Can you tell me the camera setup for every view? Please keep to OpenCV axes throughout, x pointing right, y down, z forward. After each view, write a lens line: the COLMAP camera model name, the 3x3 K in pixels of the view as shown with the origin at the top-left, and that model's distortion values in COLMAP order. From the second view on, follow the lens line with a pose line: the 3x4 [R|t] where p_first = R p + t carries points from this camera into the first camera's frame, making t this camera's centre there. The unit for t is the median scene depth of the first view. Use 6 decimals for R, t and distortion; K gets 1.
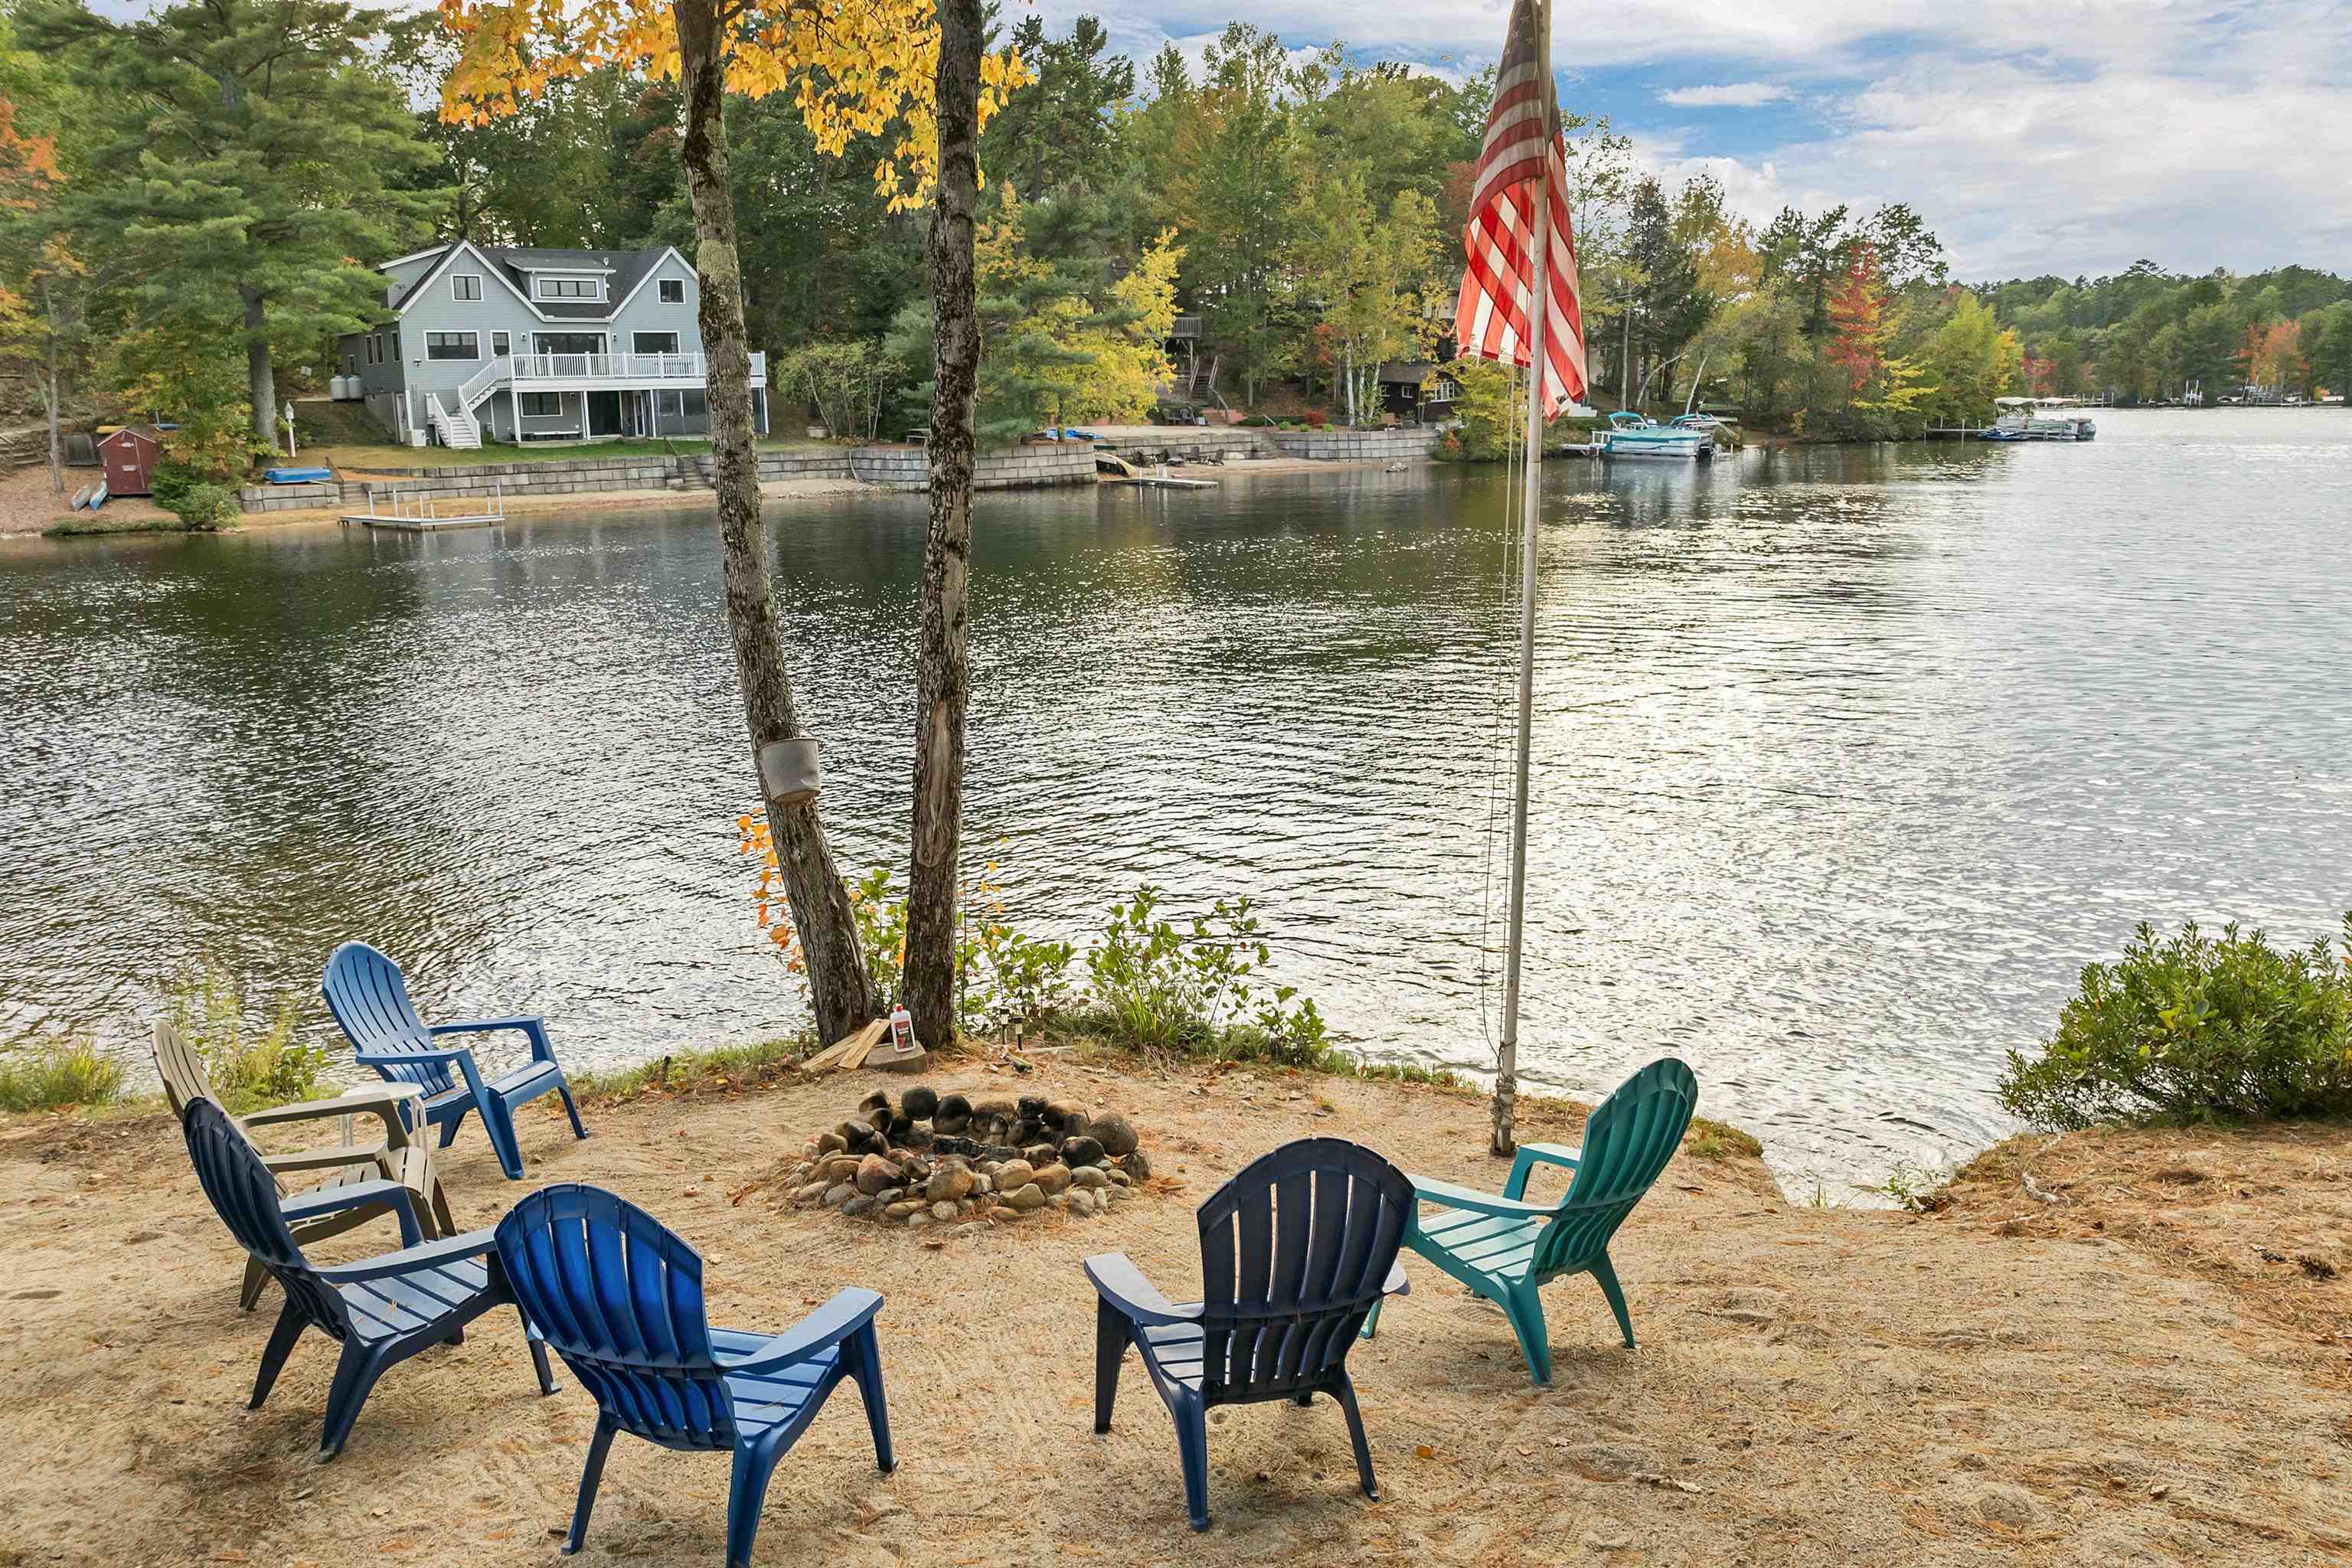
lens RADIAL K [[1727.2, 0, 1175.1], [0, 1727.2, 775.6], [0, 0, 1]] dist [-0.030777, -0.000710]
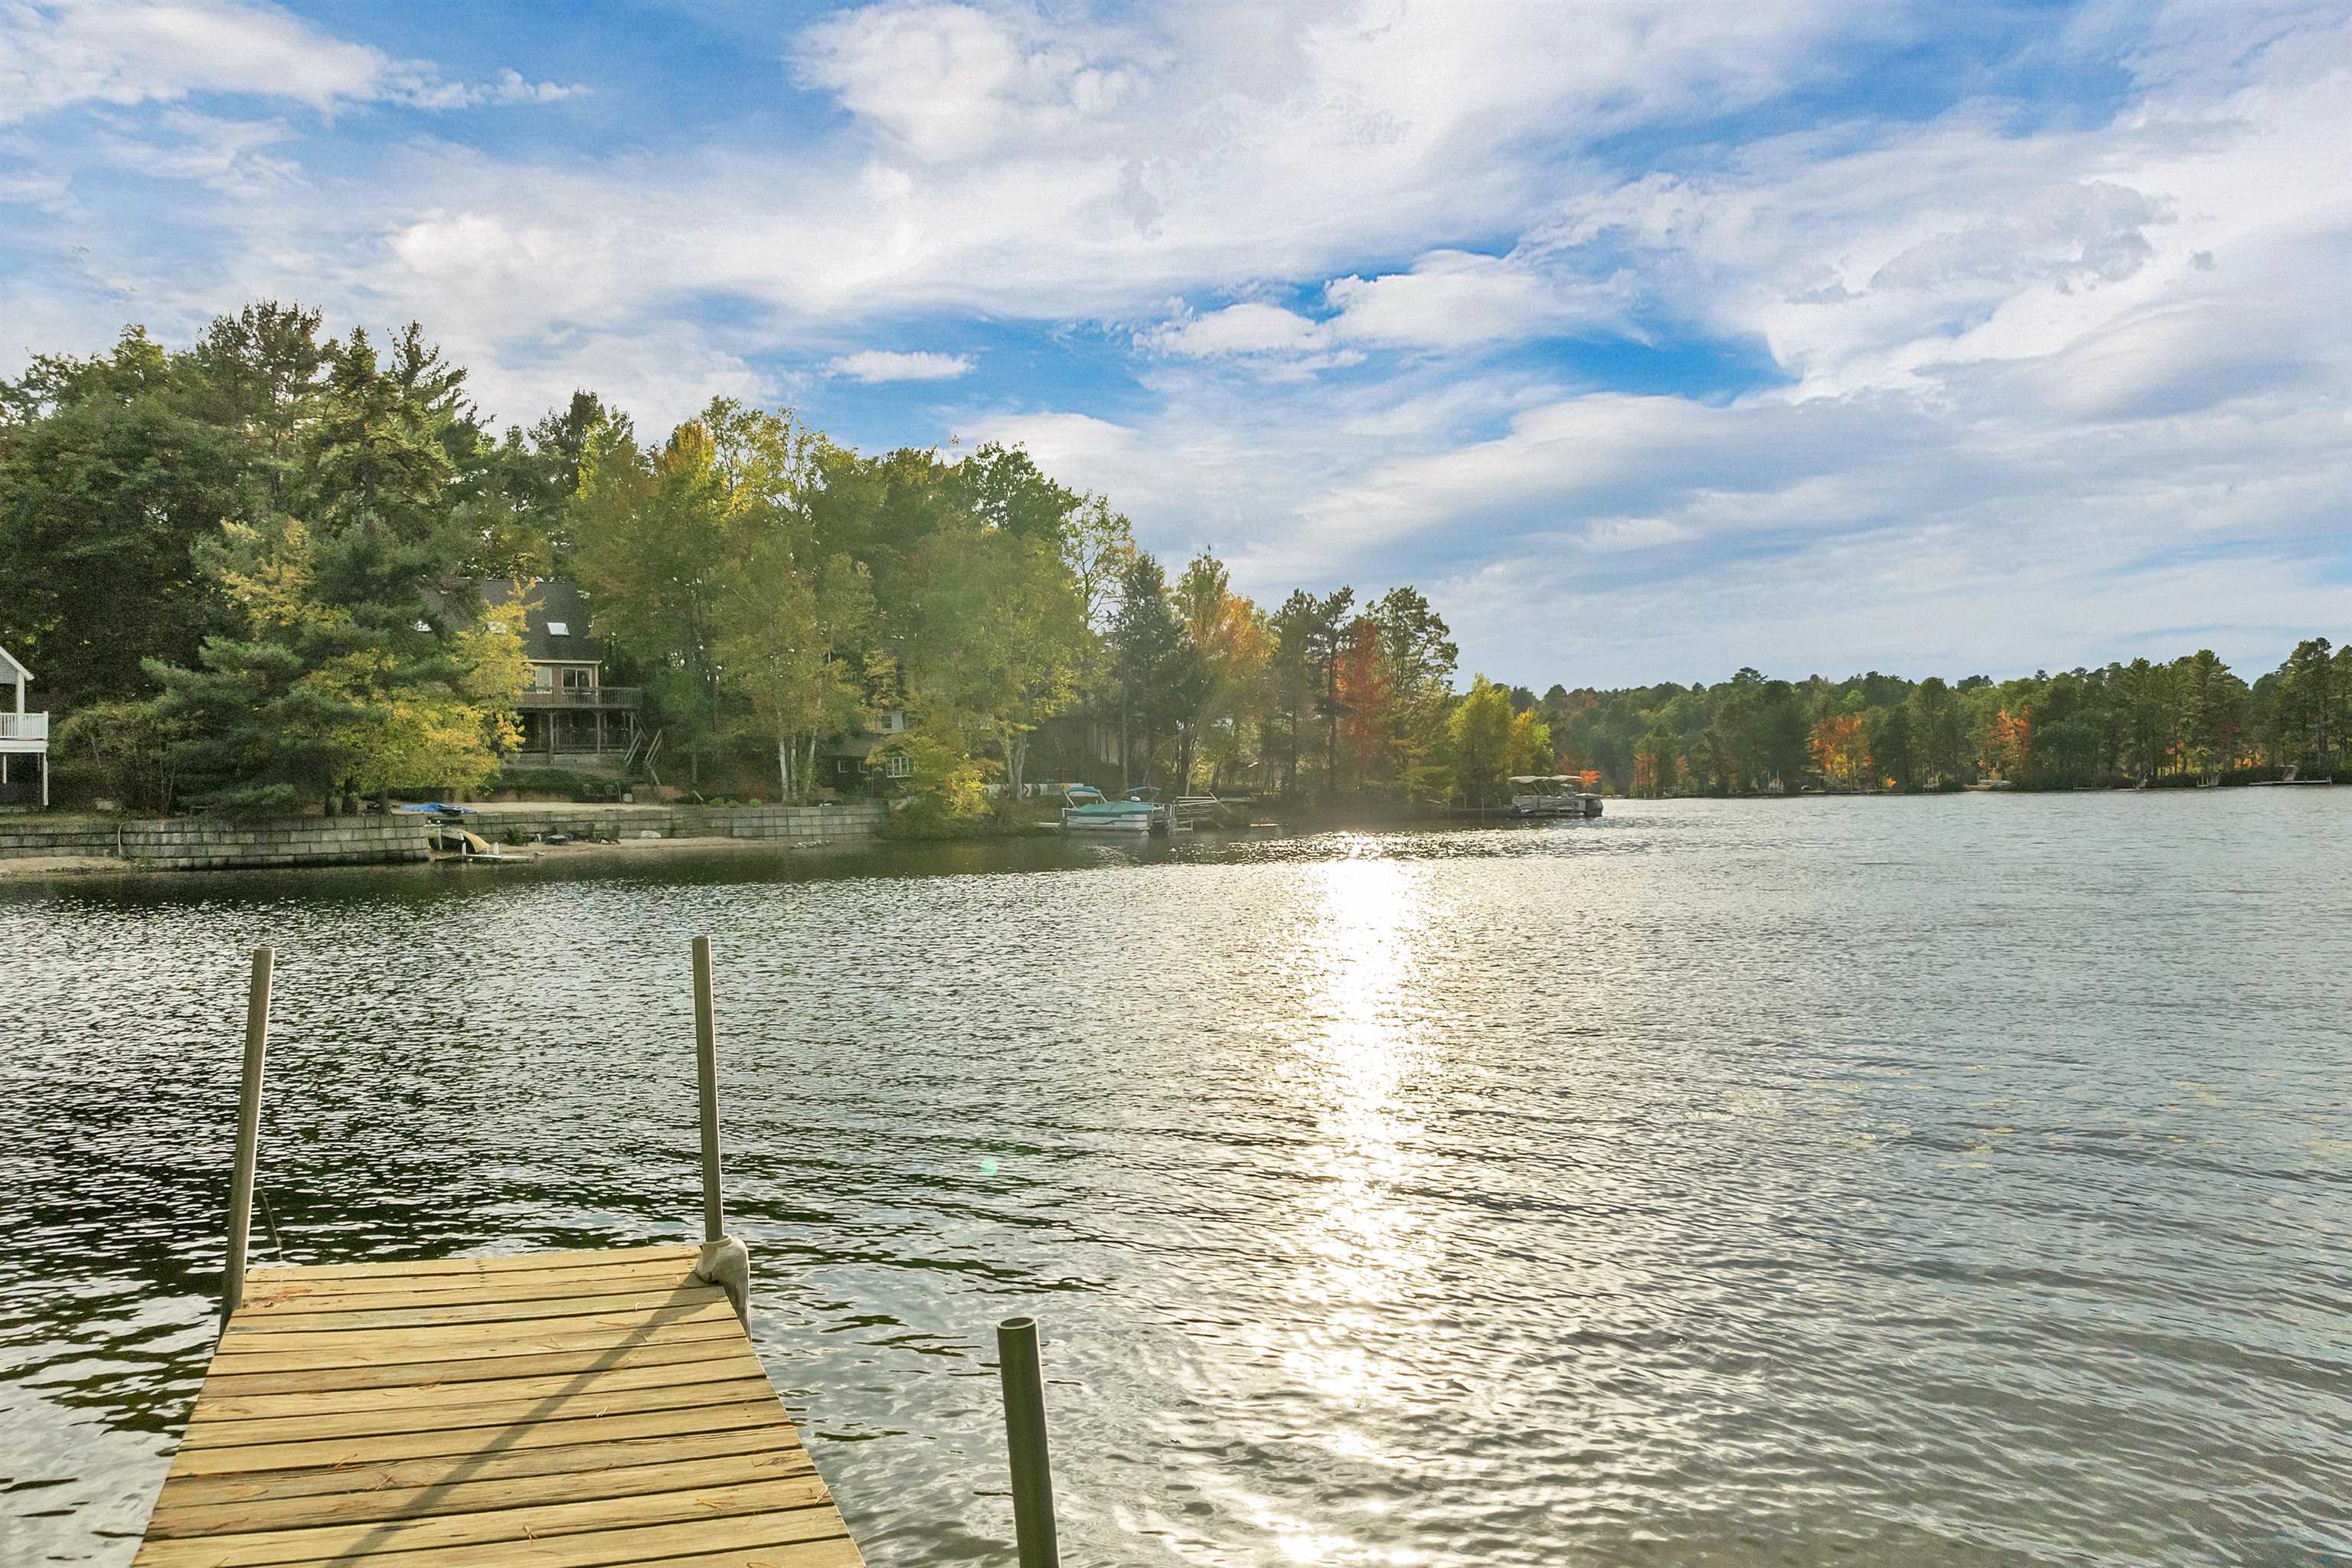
lens RADIAL K [[1727.2, 0, 1175.1], [0, 1727.2, 775.6], [0, 0, 1]] dist [-0.030777, -0.000710]
pose [[0.987853, 0.001686, 0.155383, 0.166391], [0.034128, 0.973173, -0.227531, -0.002685], [-0.151598, 0.230070, 0.961294, 0.094882]]
